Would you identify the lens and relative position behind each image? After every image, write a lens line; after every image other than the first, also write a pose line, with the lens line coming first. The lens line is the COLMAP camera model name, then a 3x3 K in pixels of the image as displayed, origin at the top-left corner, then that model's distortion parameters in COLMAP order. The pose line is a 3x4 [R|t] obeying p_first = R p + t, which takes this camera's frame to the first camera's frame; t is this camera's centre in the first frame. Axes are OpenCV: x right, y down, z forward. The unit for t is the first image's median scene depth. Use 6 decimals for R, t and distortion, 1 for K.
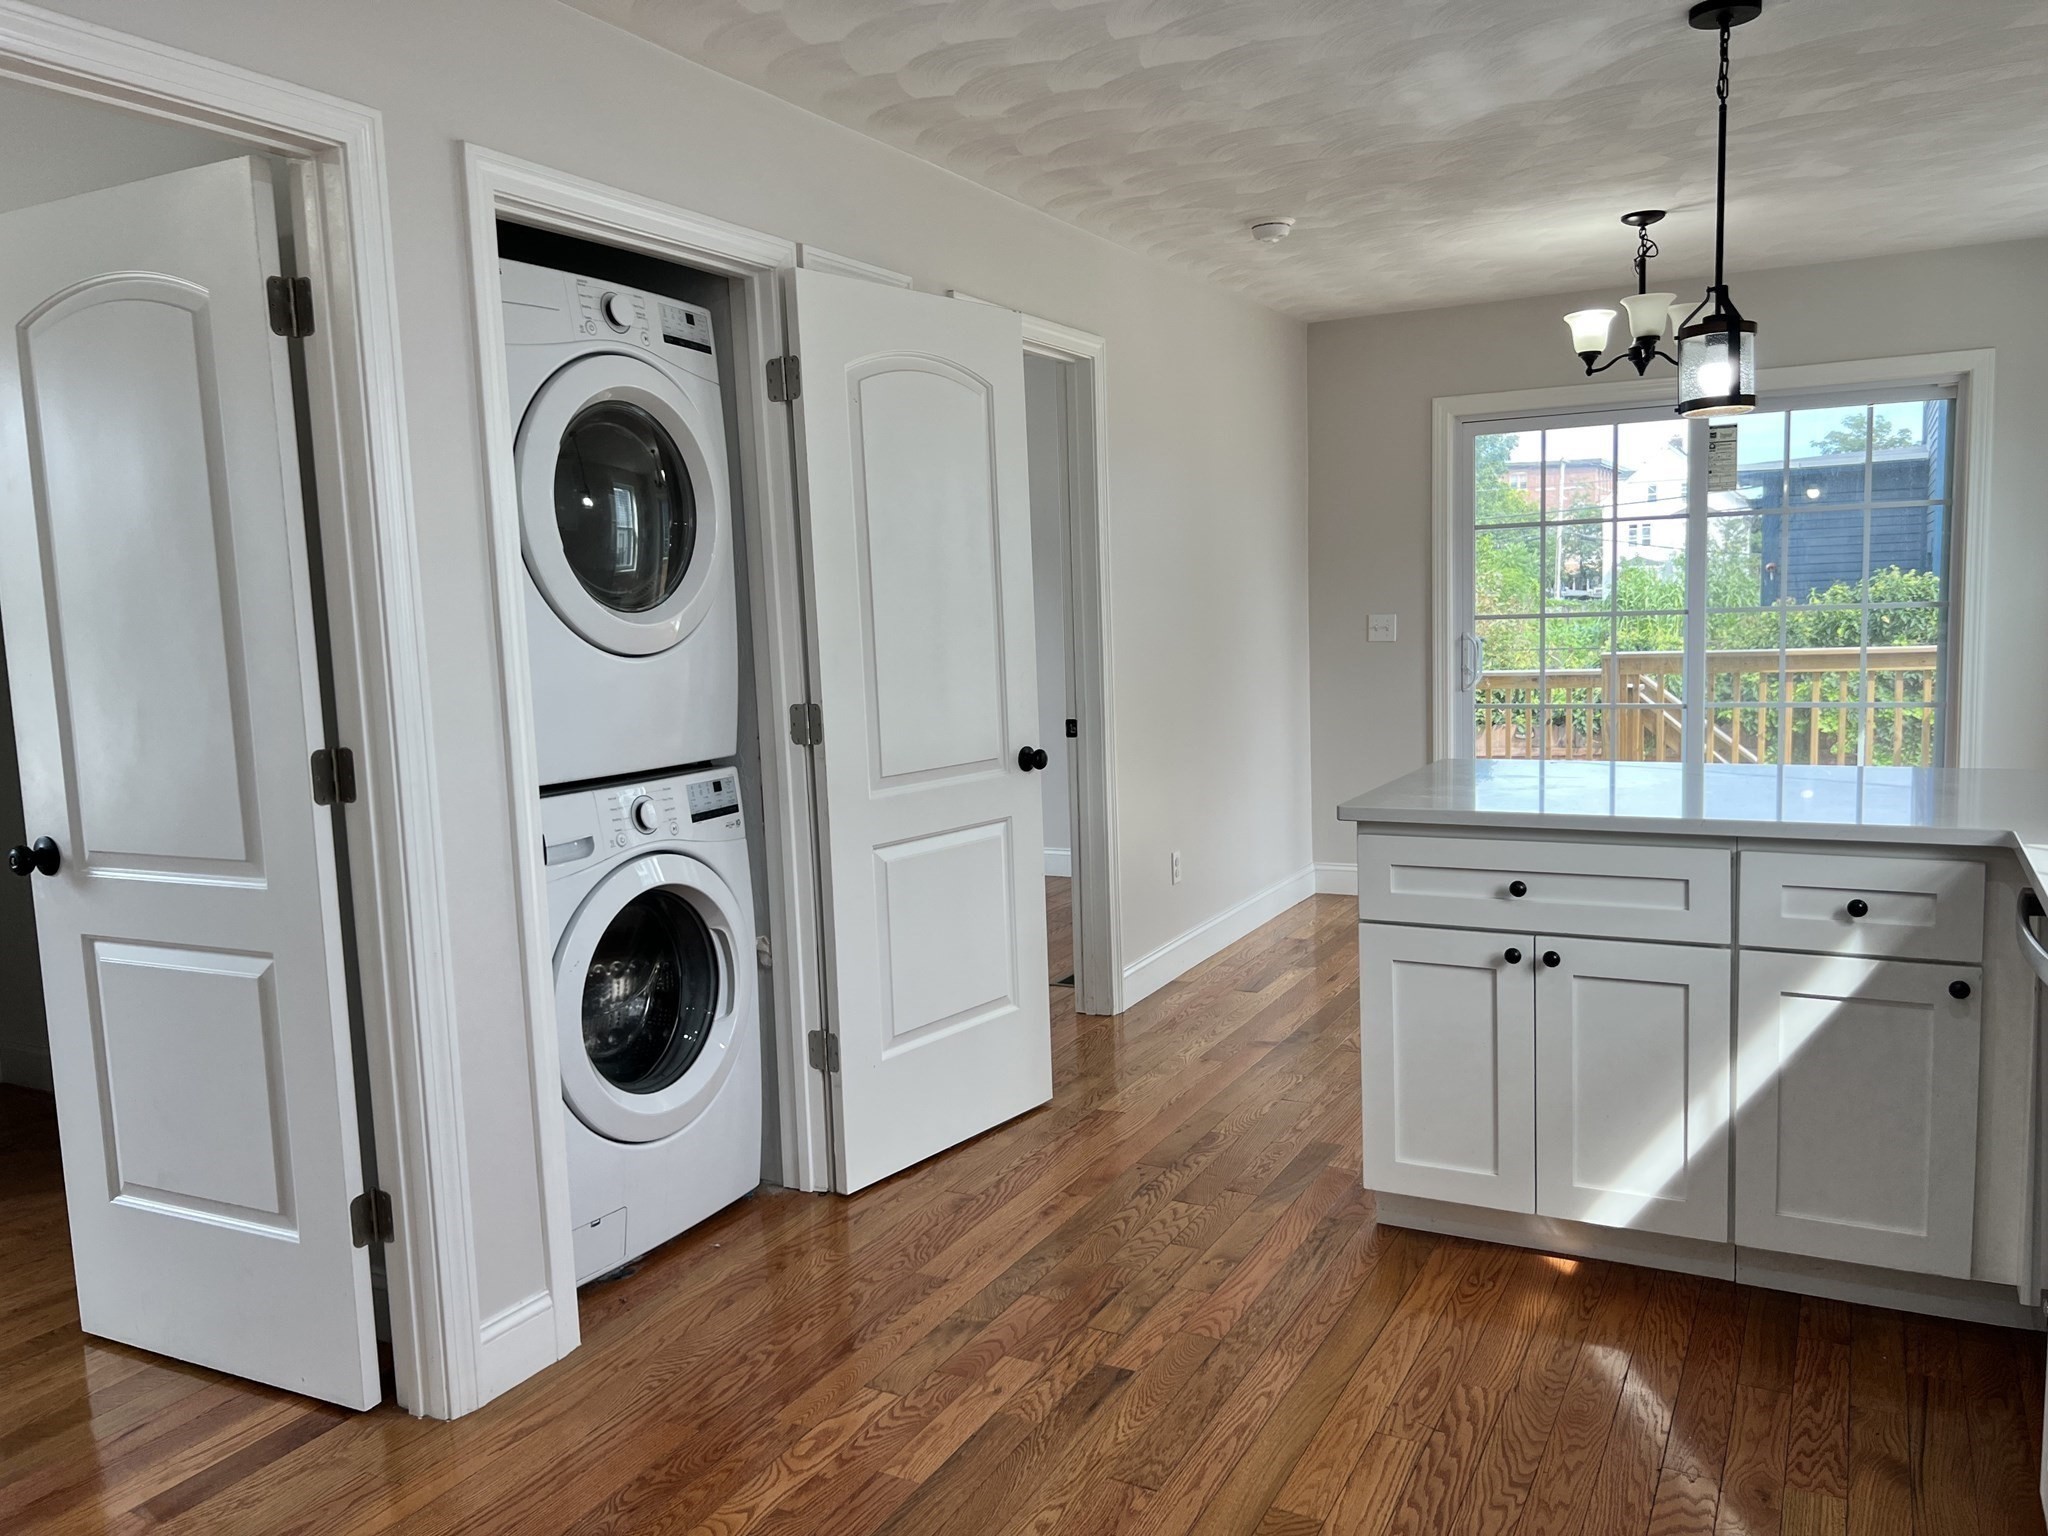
lens RADIAL K [[1541.2, 0, 1034.9], [0, 1541.2, 763.3], [0, 0, 1]] dist [0.073201, -0.087711]
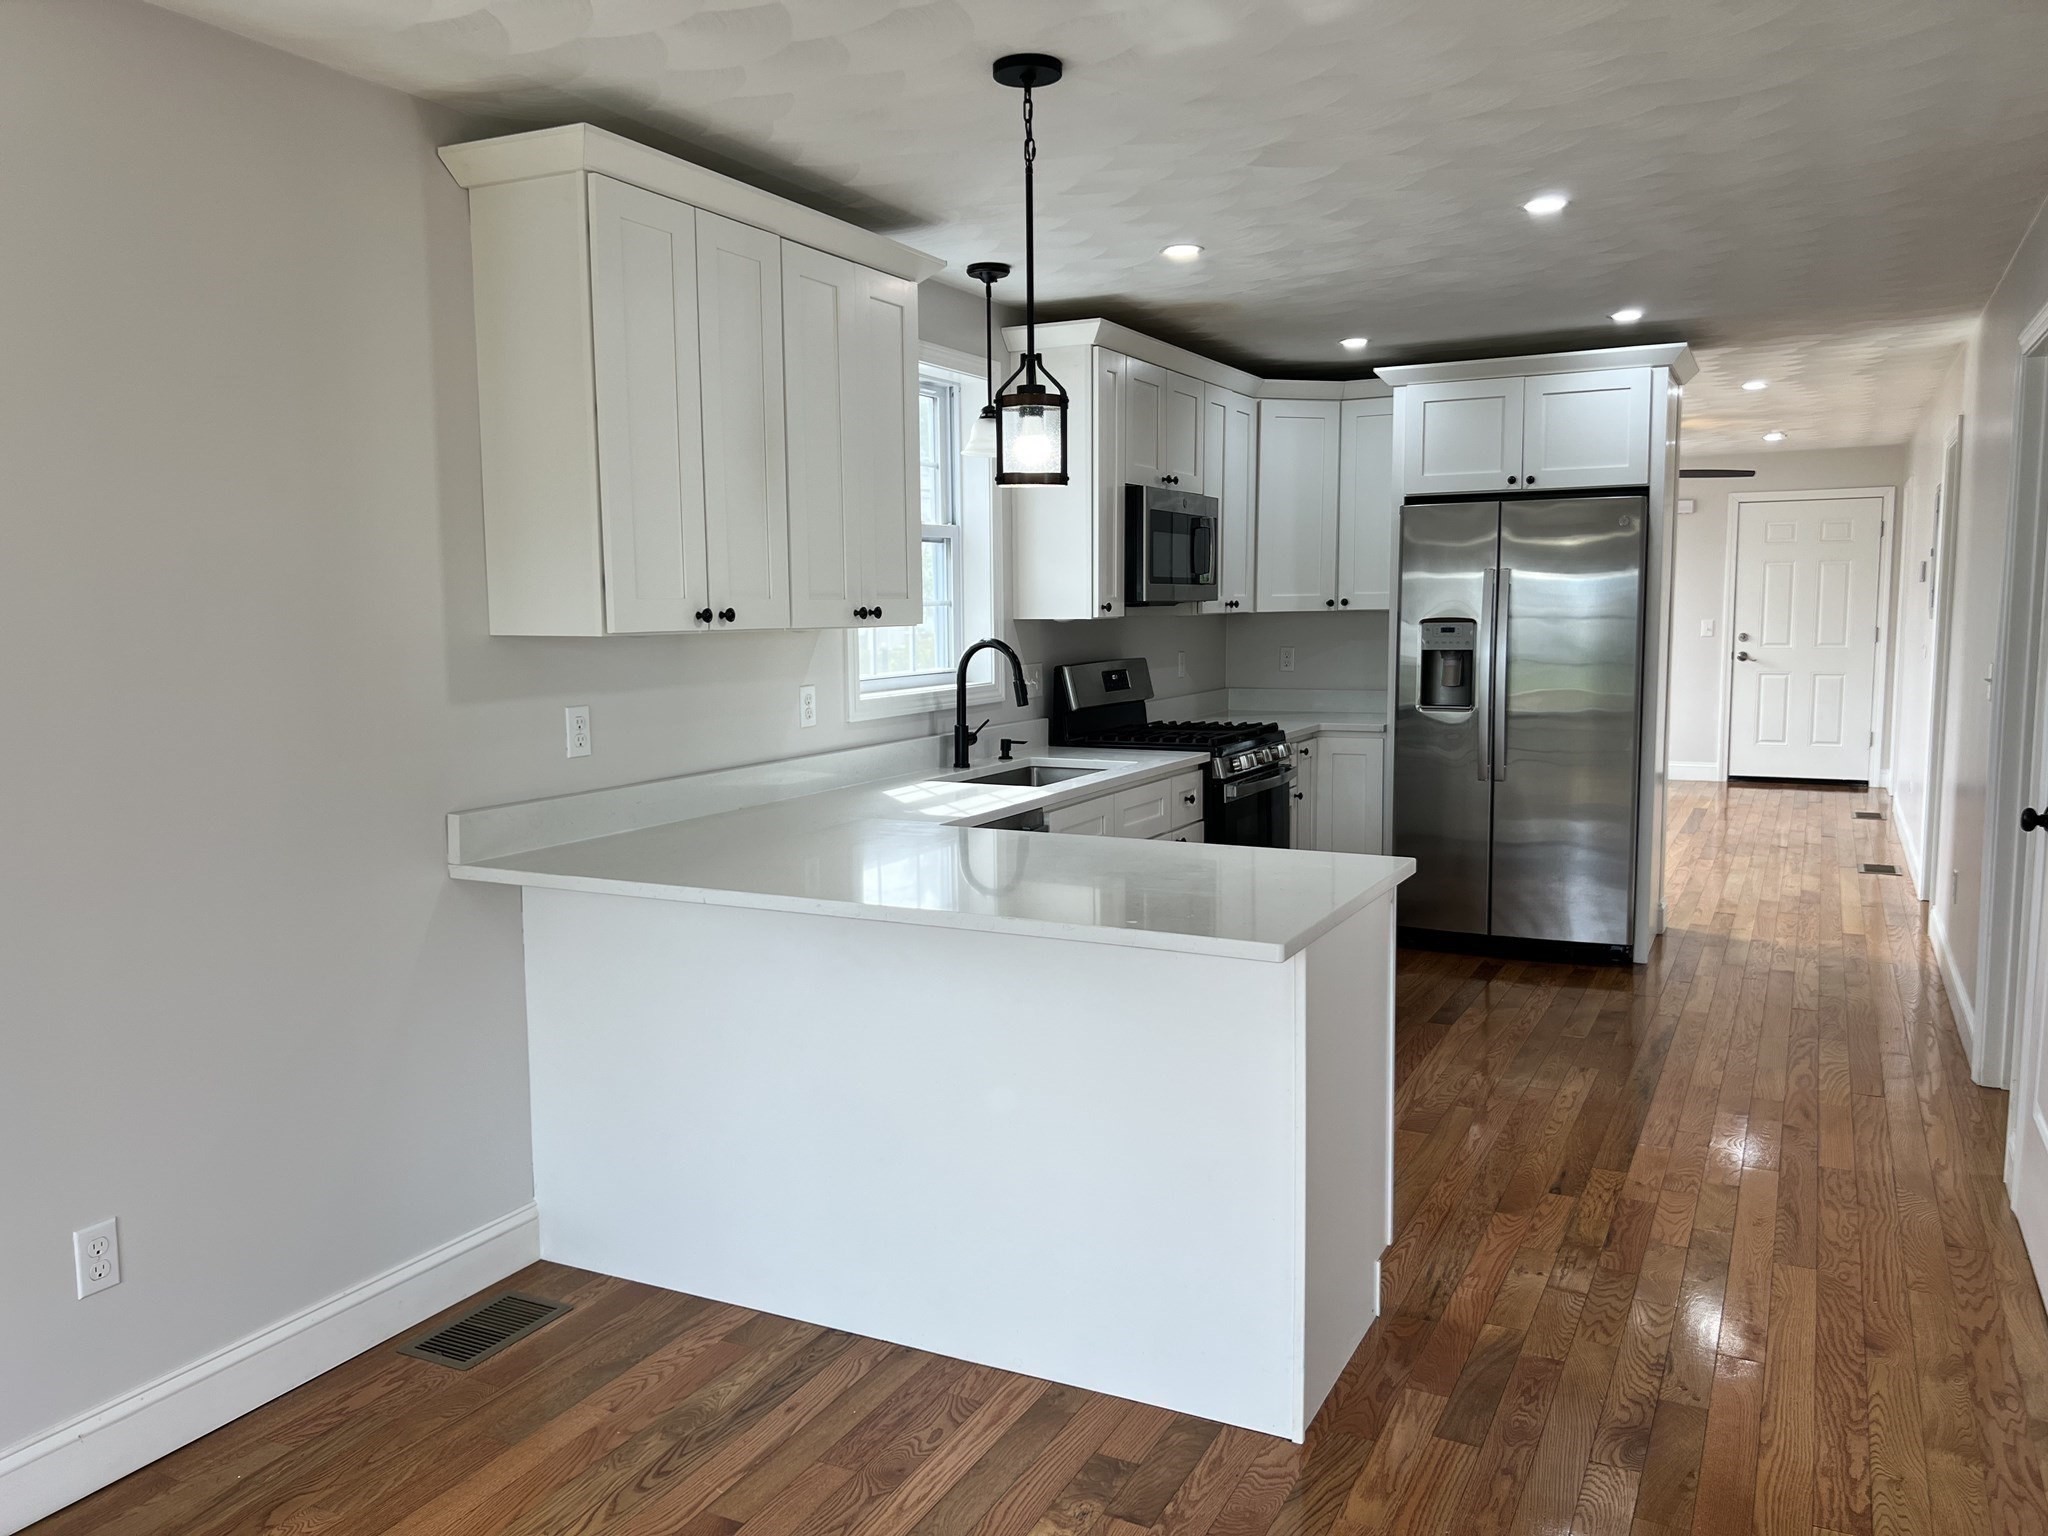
lens RADIAL K [[1541.2, 0, 1008.5], [0, 1541.2, 760.1], [0, 0, 1]] dist [0.073201, -0.087711]
pose [[-0.998976, 0.045220, 0.001443, 0.340637], [0.044471, 0.975577, 0.215109, -0.198969], [0.008320, 0.214953, -0.976589, 1.467580]]
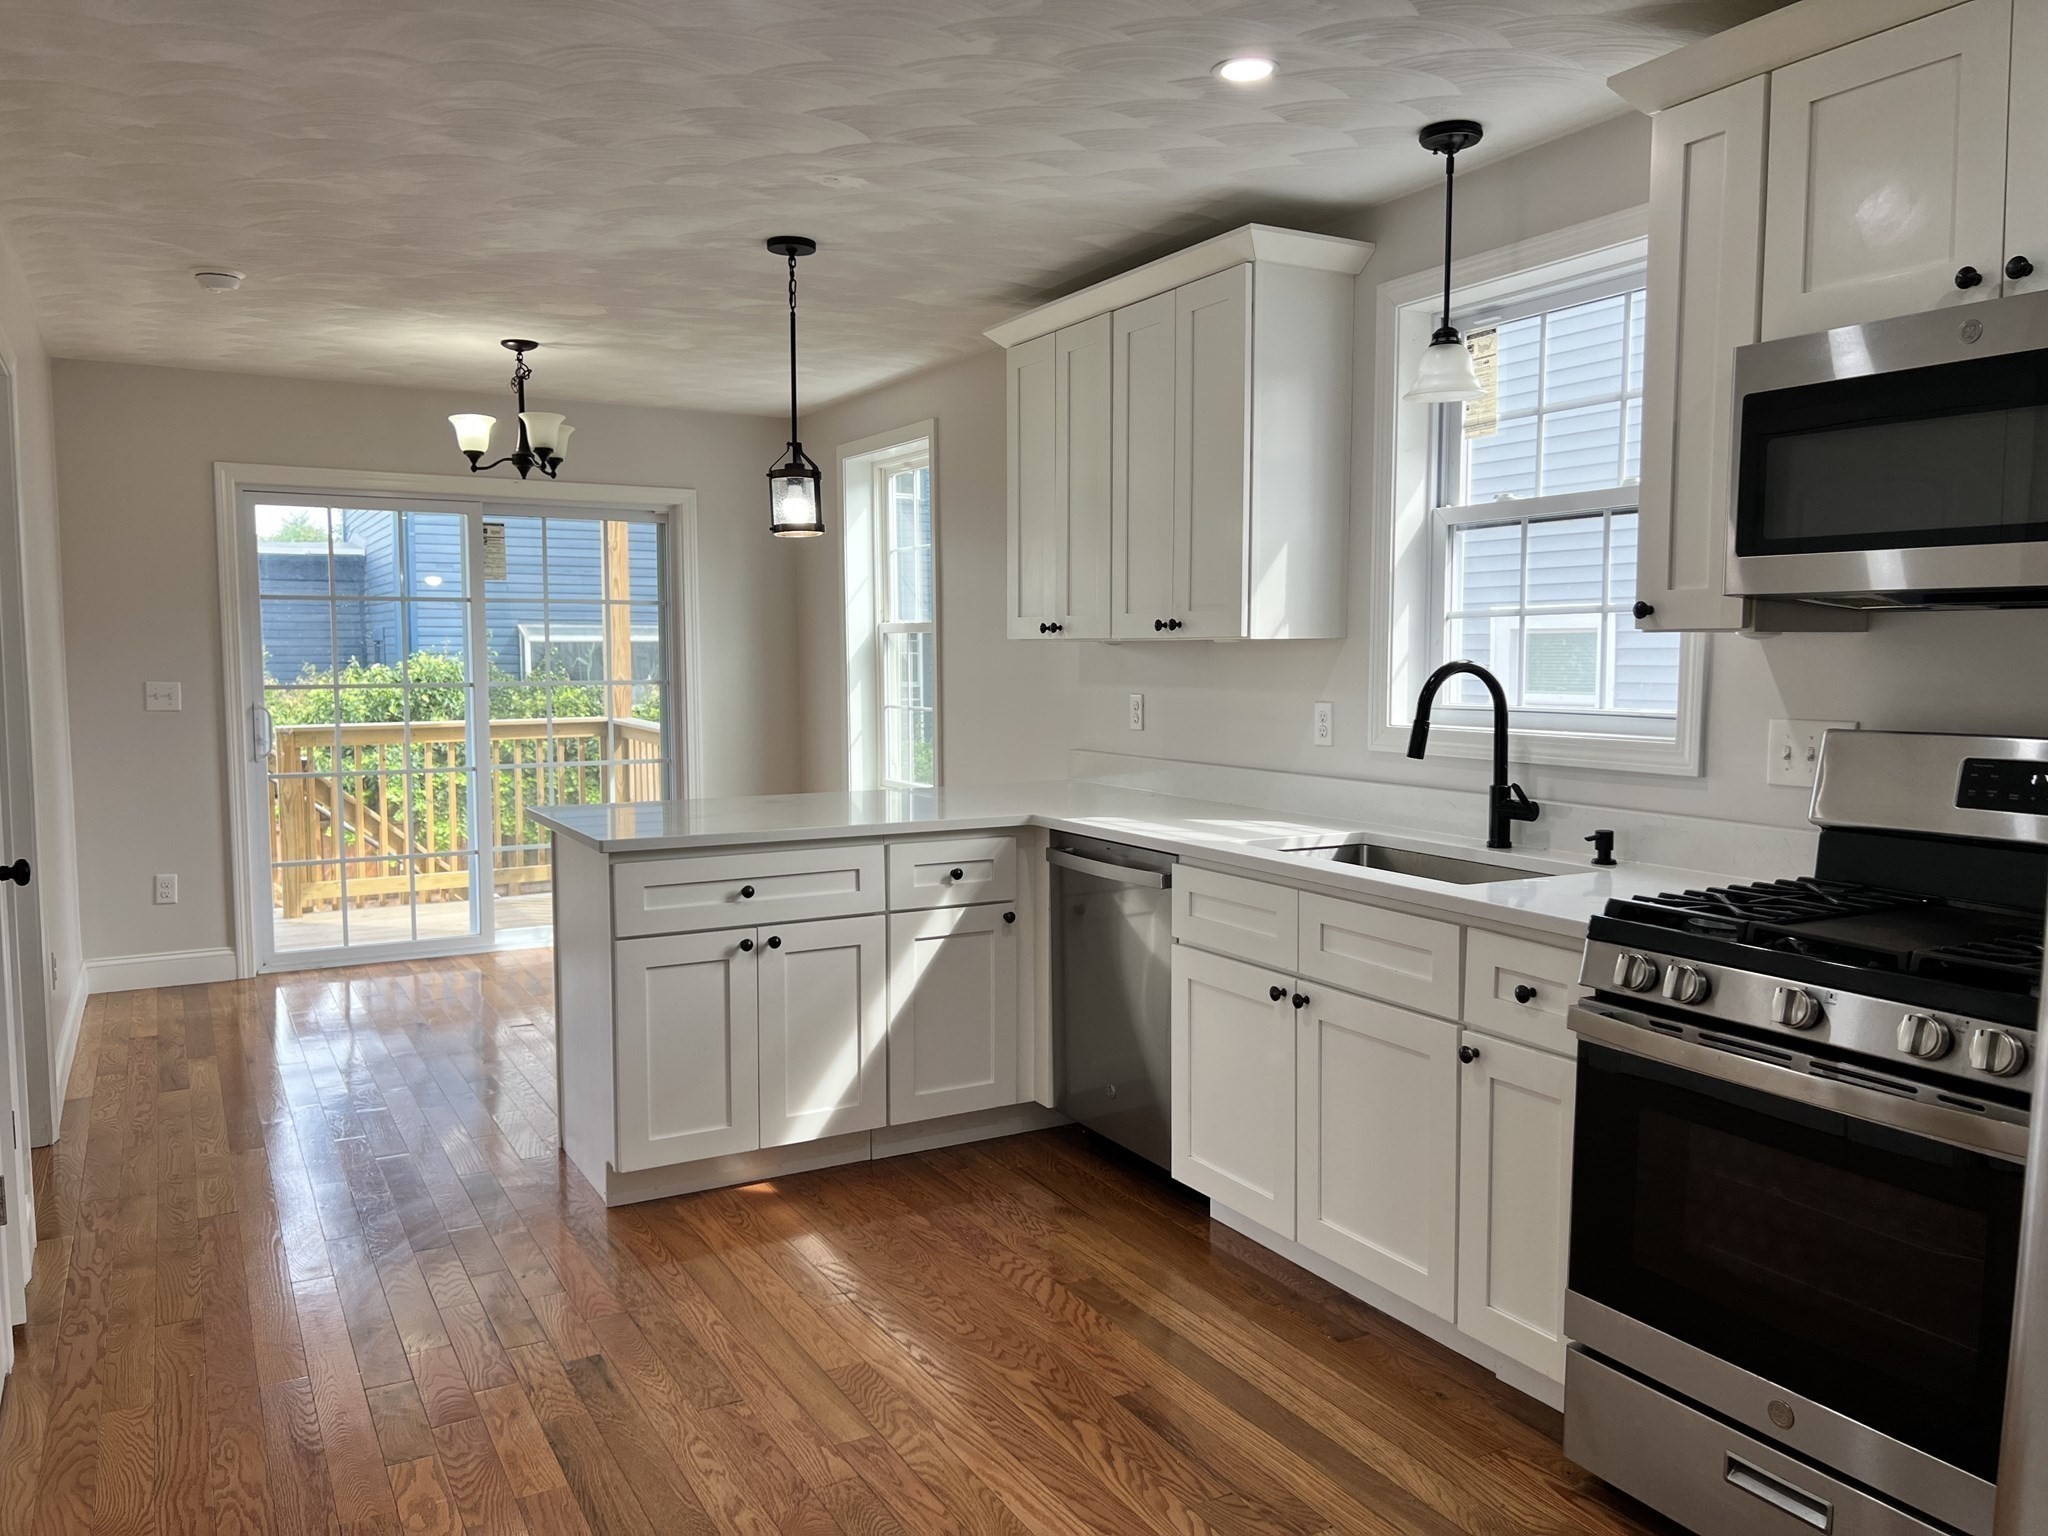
lens RADIAL K [[1541.2, 0, 1041.8], [0, 1541.2, 772.8], [0, 0, 1]] dist [0.073201, -0.087711]
pose [[0.542321, -0.032870, 0.839528, -0.437454], [0.073582, 0.997253, -0.008487, 0.008579], [-0.836943, 0.066377, 0.543249, 0.072541]]
